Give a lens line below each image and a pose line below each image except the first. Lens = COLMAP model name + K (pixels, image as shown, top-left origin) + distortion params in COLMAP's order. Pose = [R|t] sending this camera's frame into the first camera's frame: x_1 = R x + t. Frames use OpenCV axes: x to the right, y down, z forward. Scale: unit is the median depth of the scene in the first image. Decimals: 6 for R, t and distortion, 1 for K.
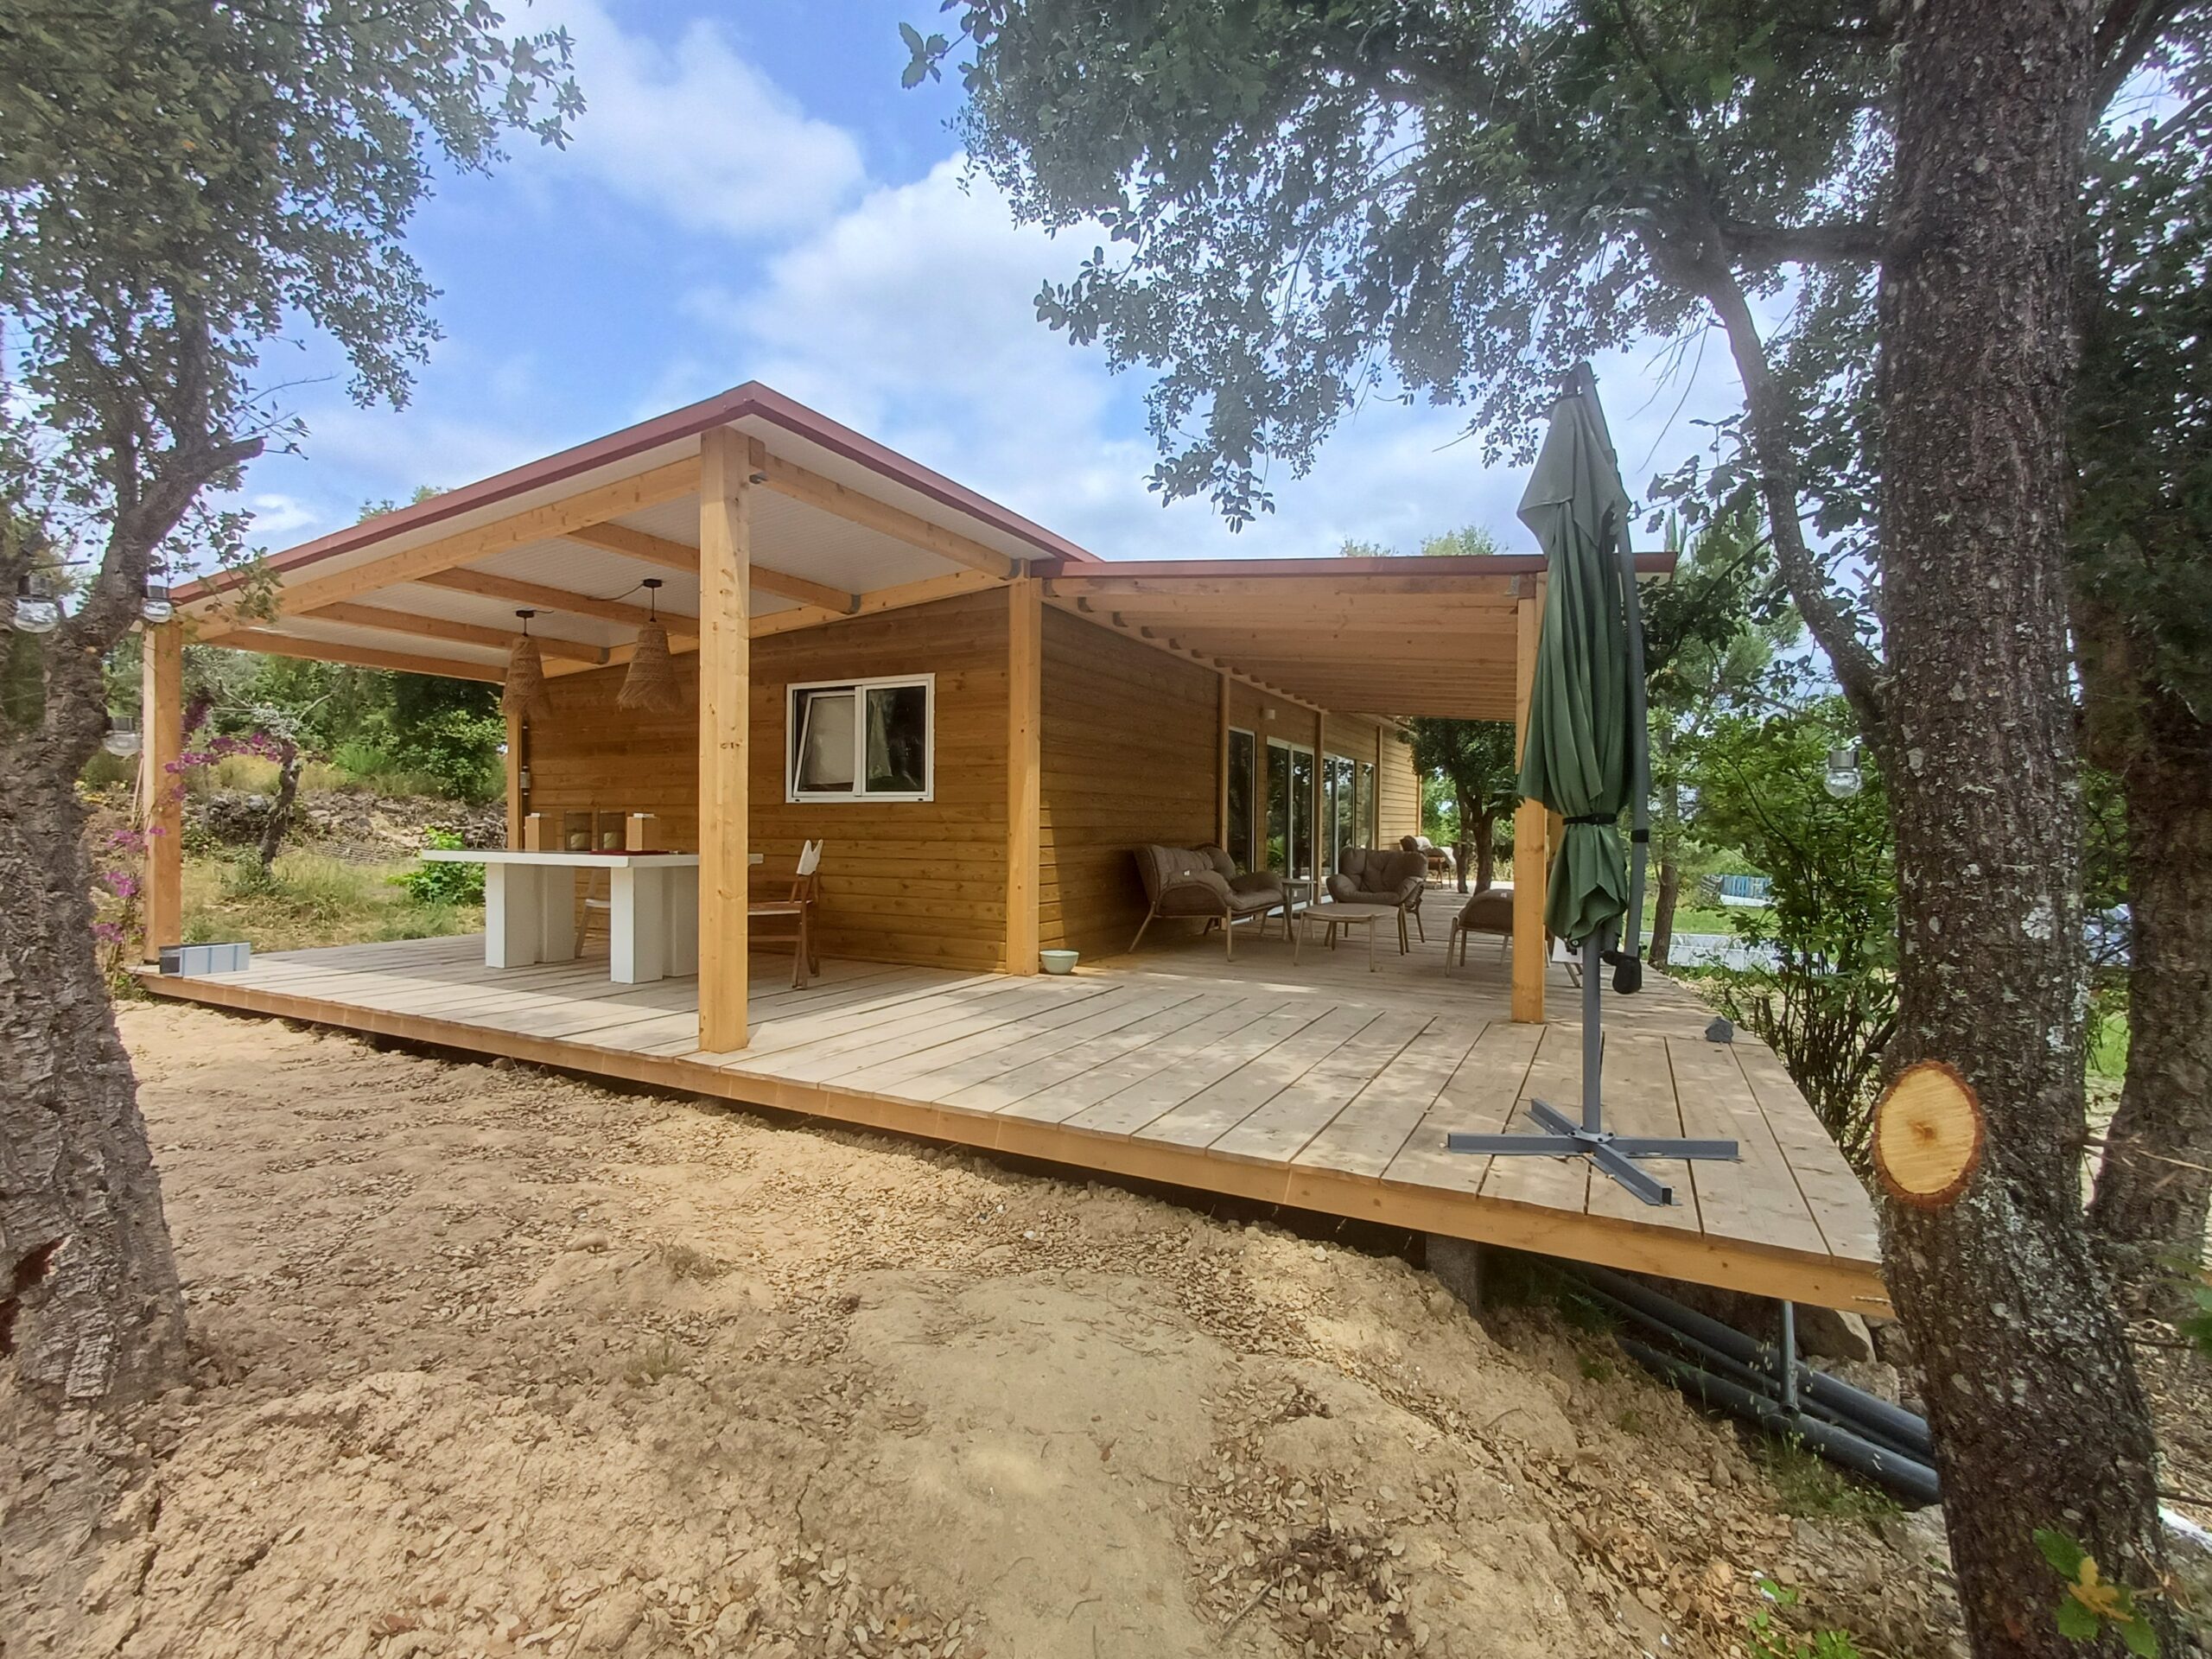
lens RADIAL K [[999.1, 0, 1105.5], [0, 999.1, 834.6], [0, 0, 1]] dist [0.002843, 0.006430]
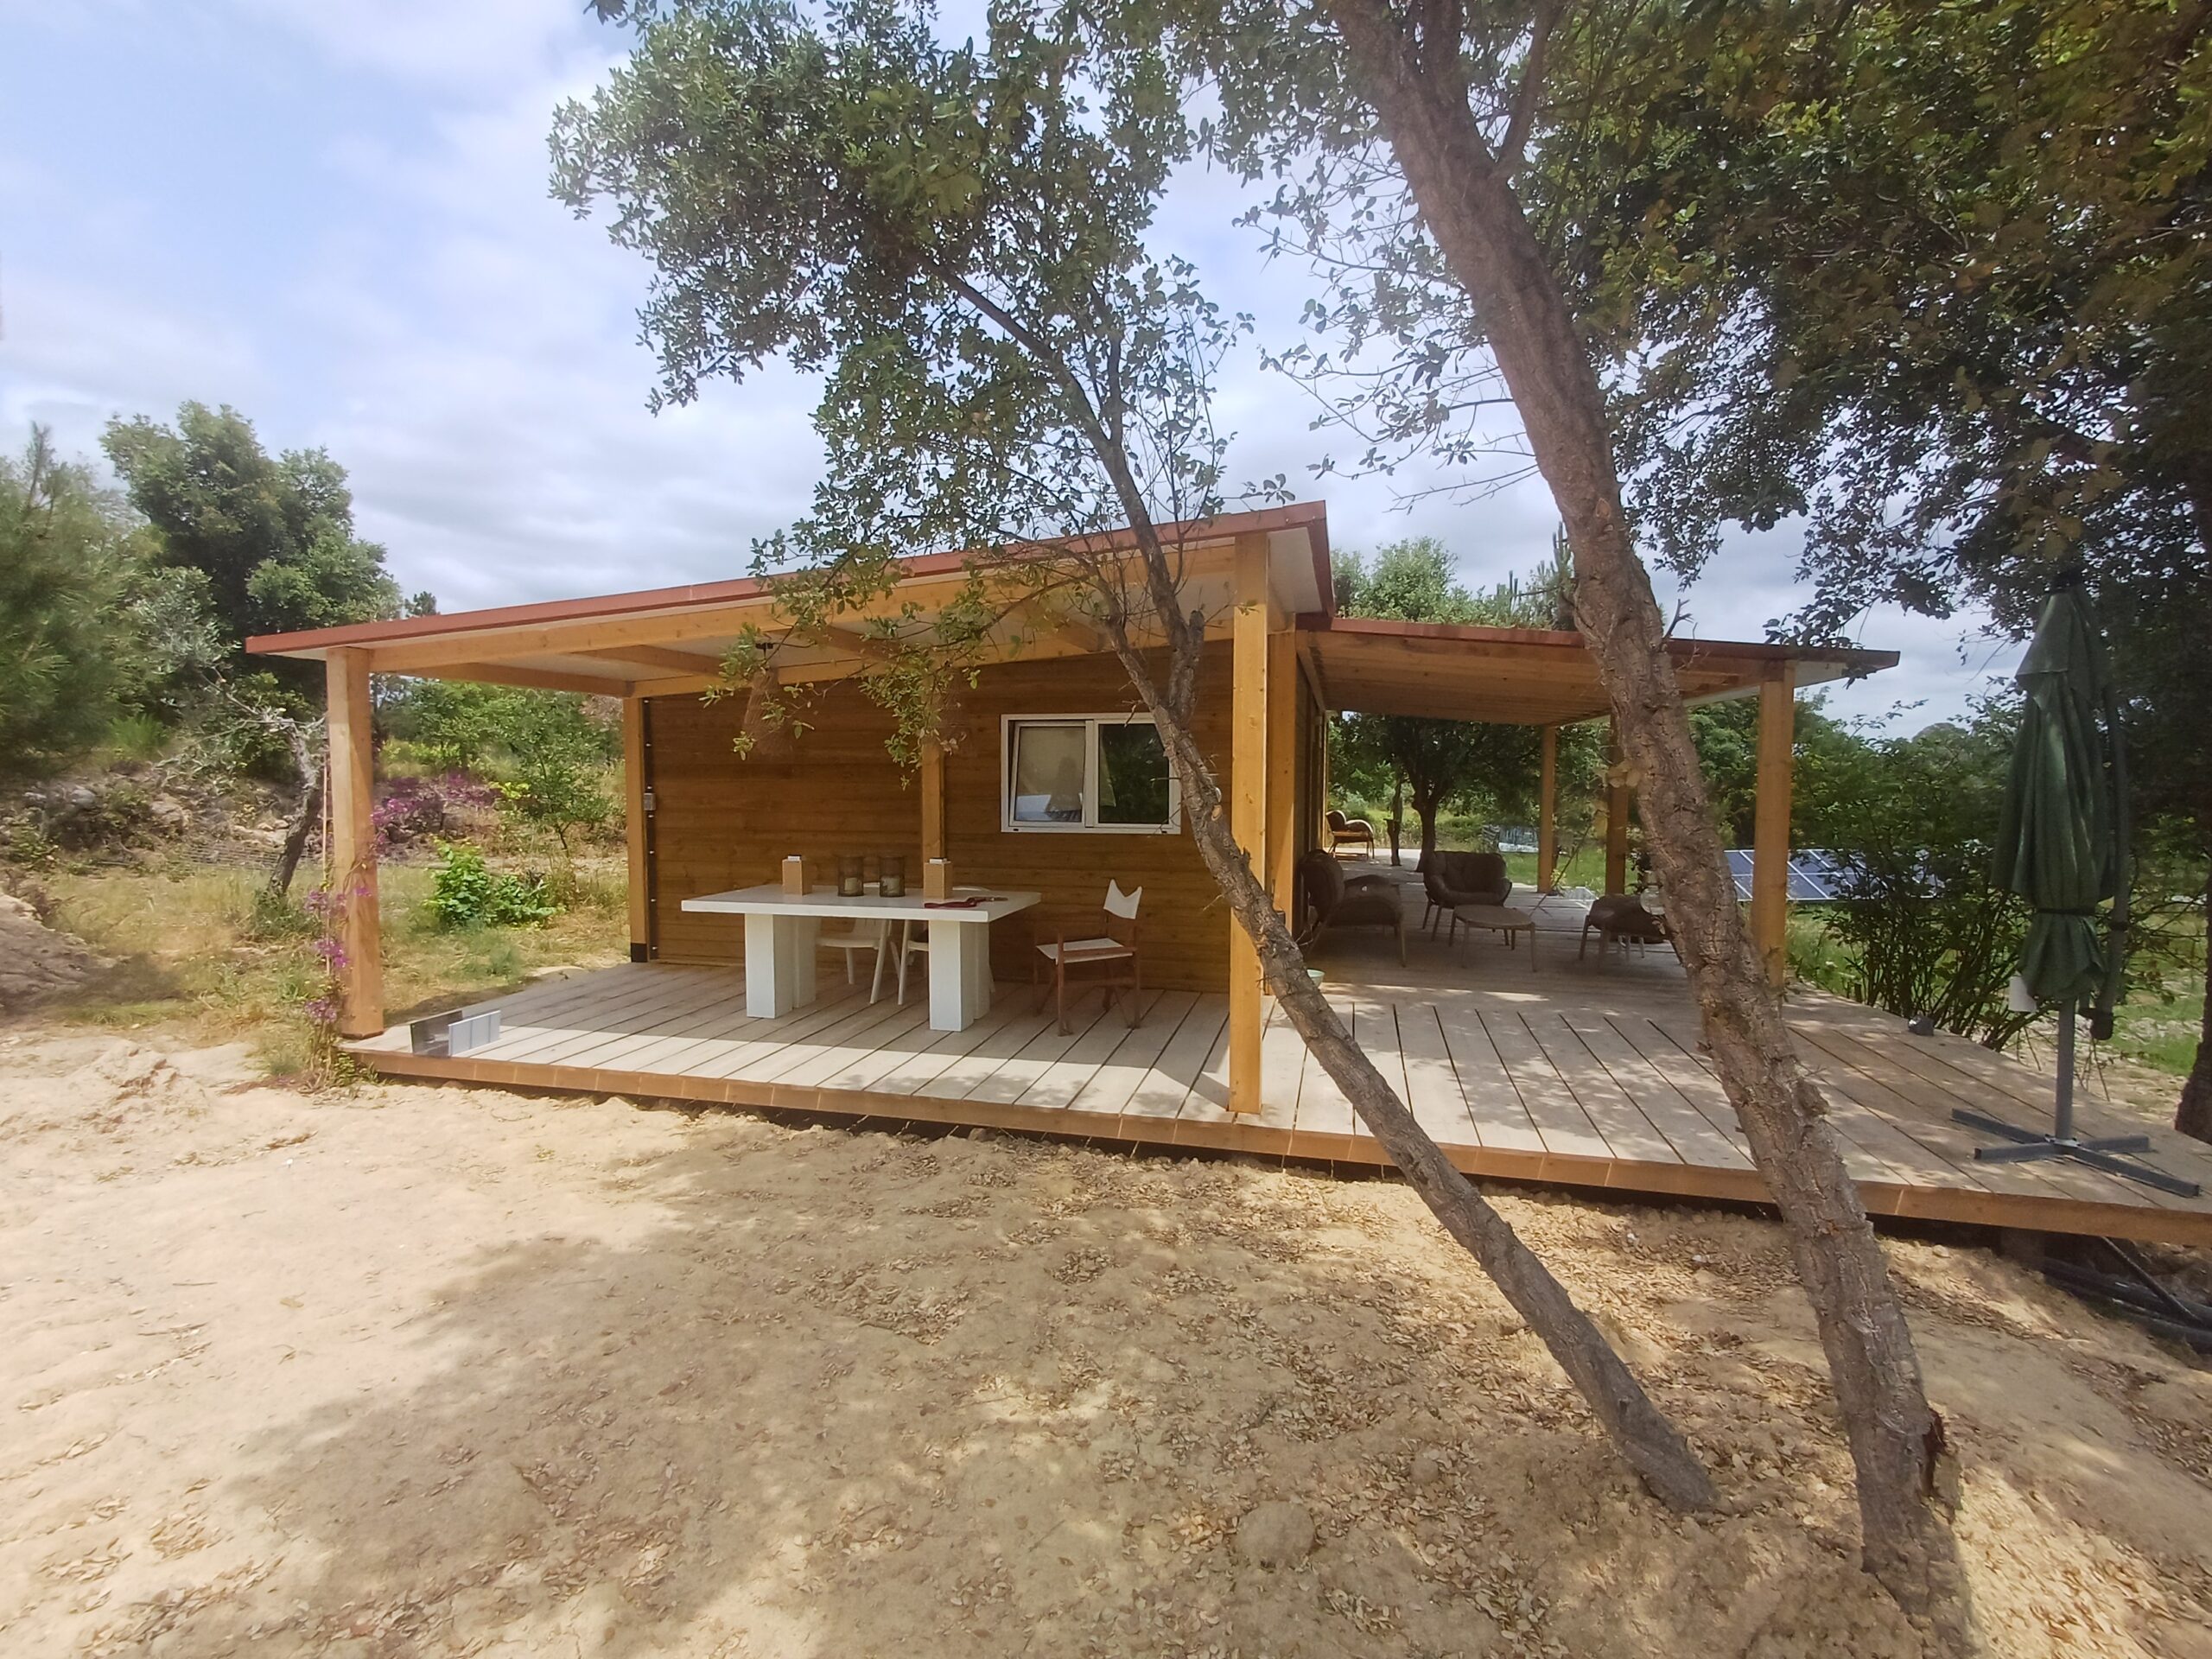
lens RADIAL K [[999.1, 0, 1105.5], [0, 999.1, 834.6], [0, 0, 1]] dist [0.002843, 0.006430]
pose [[0.971762, -0.020681, 0.235053, -0.859746], [0.007748, 0.998411, 0.055815, -0.159107], [-0.235834, -0.052418, 0.970379, -0.002795]]
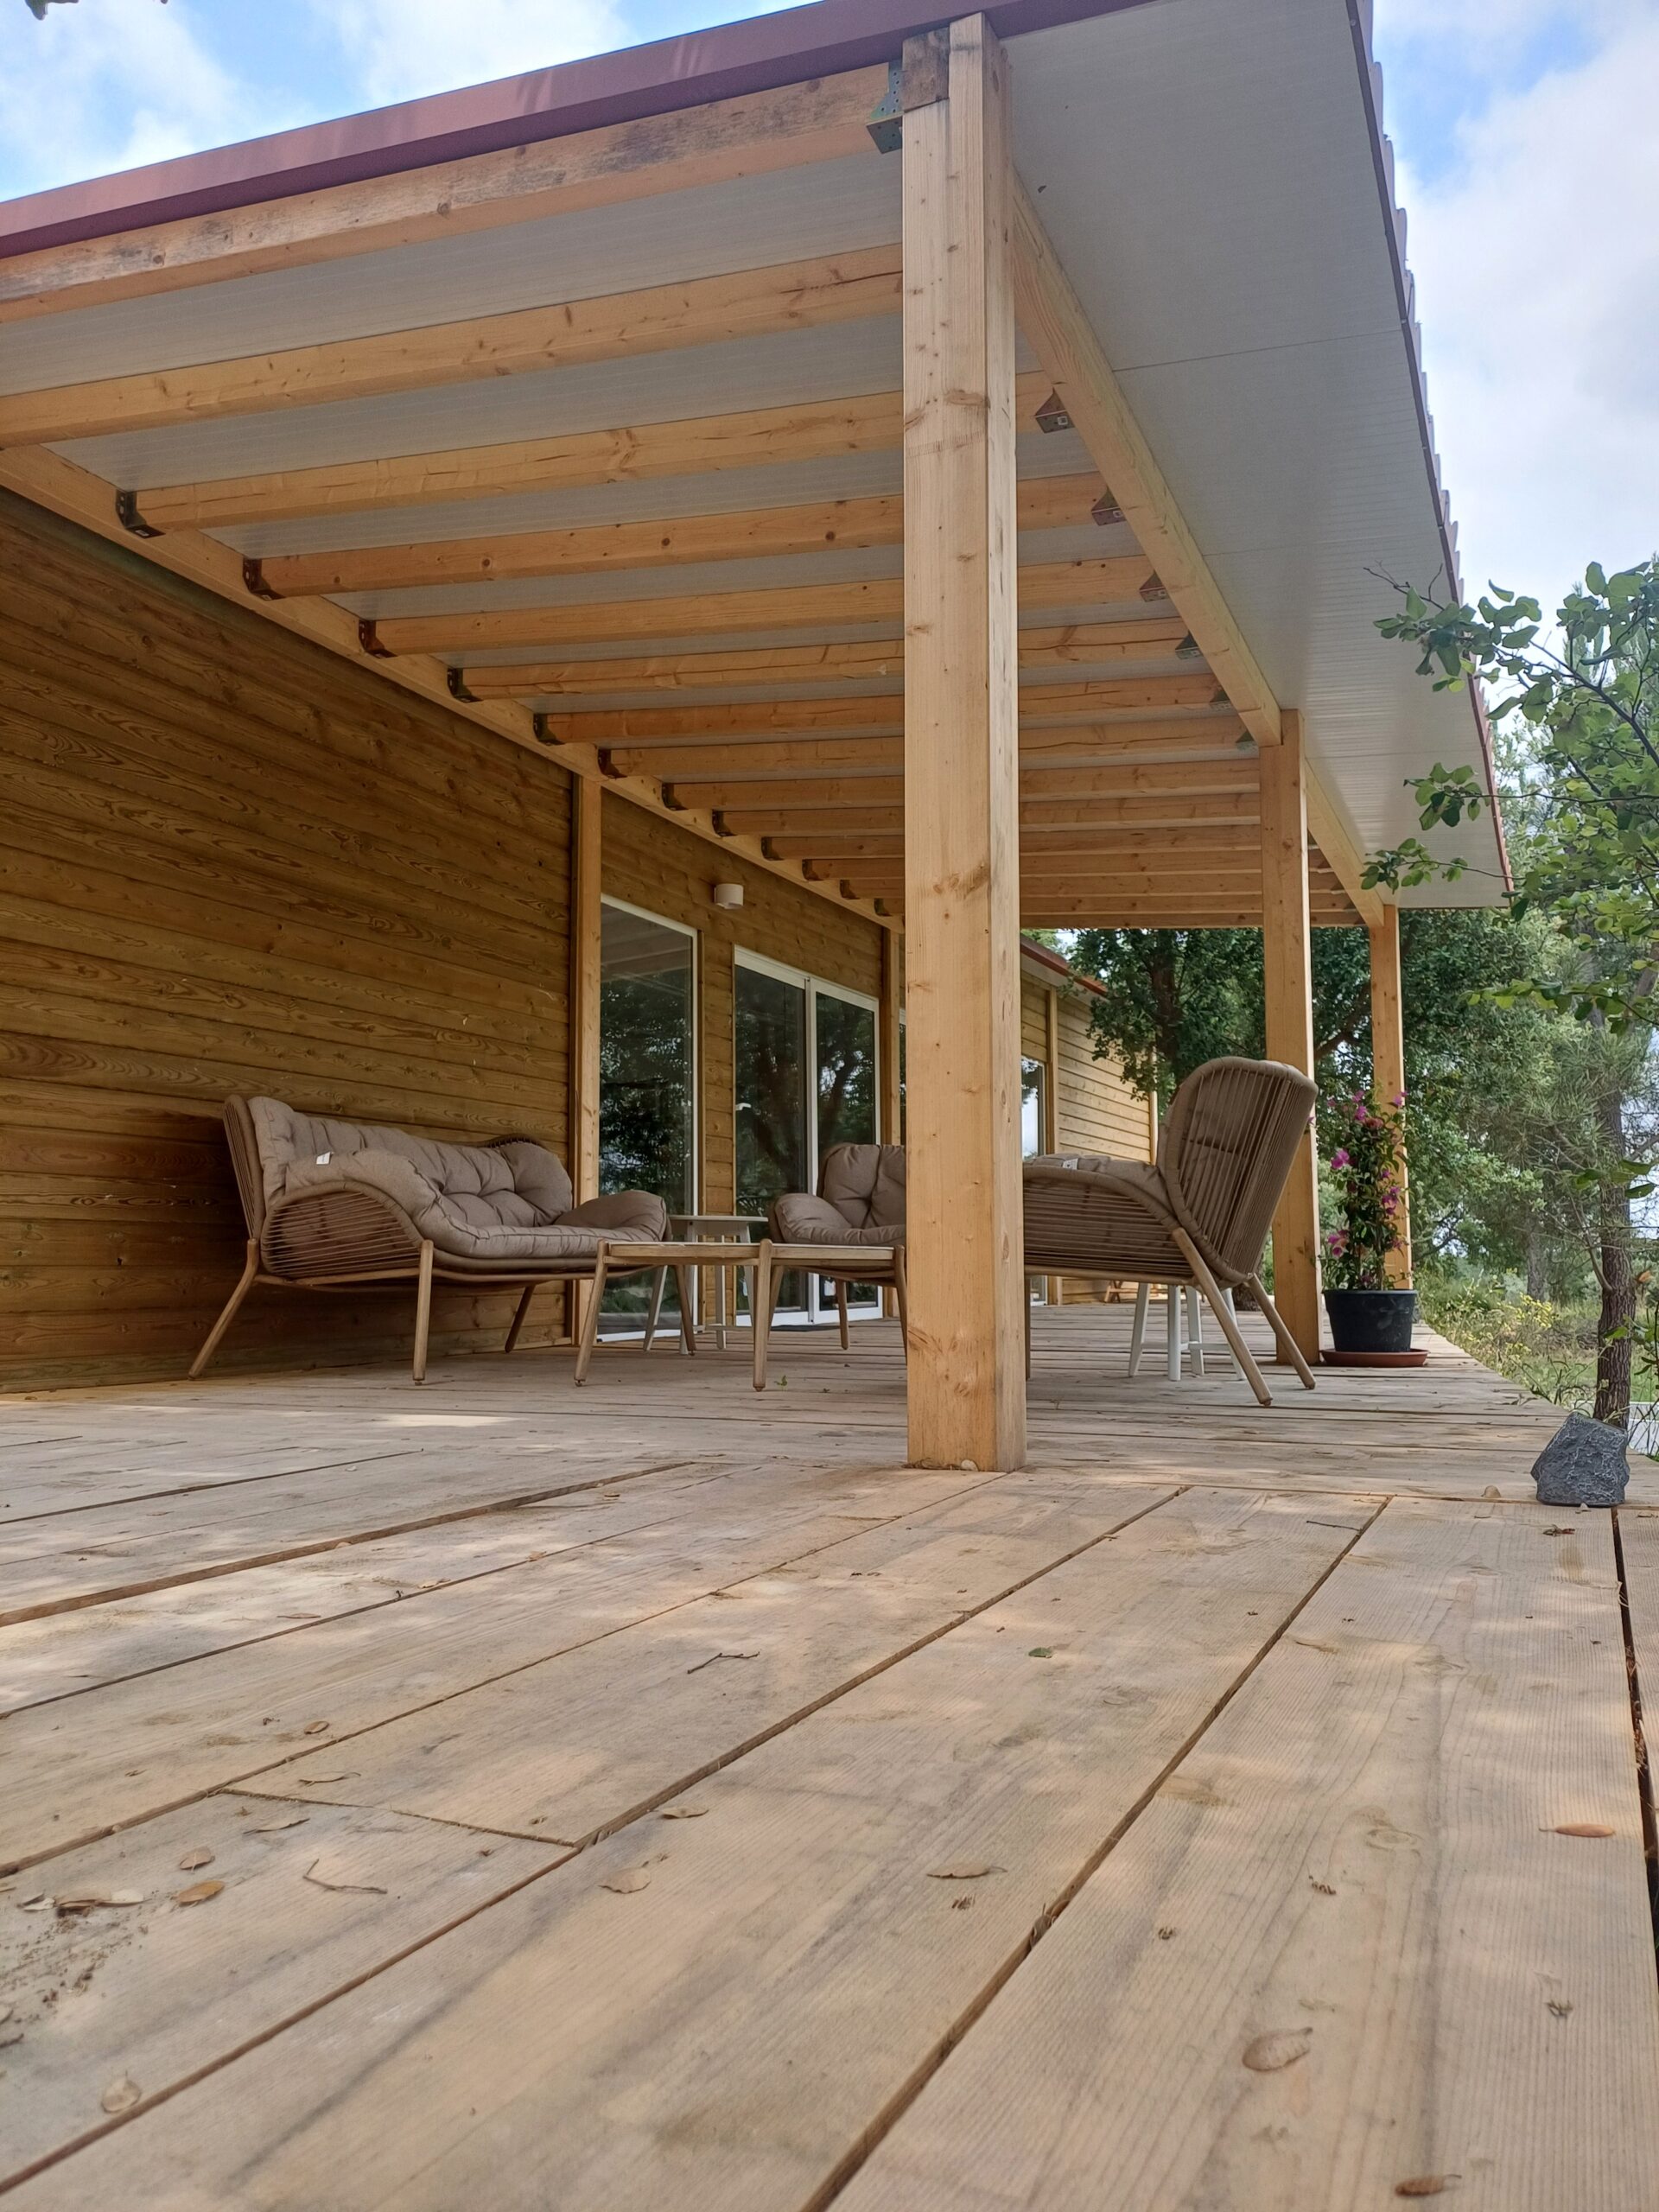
lens RADIAL K [[1622.6, 0, 849.3], [0, 1622.6, 1131.3], [0, 0, 1]] dist [0.097389, -0.092630]
pose [[0.998188, -0.012906, 0.058778, 0.513228], [0.018532, 0.995190, -0.096191, 0.192732], [-0.057254, 0.097106, 0.993626, 0.728608]]
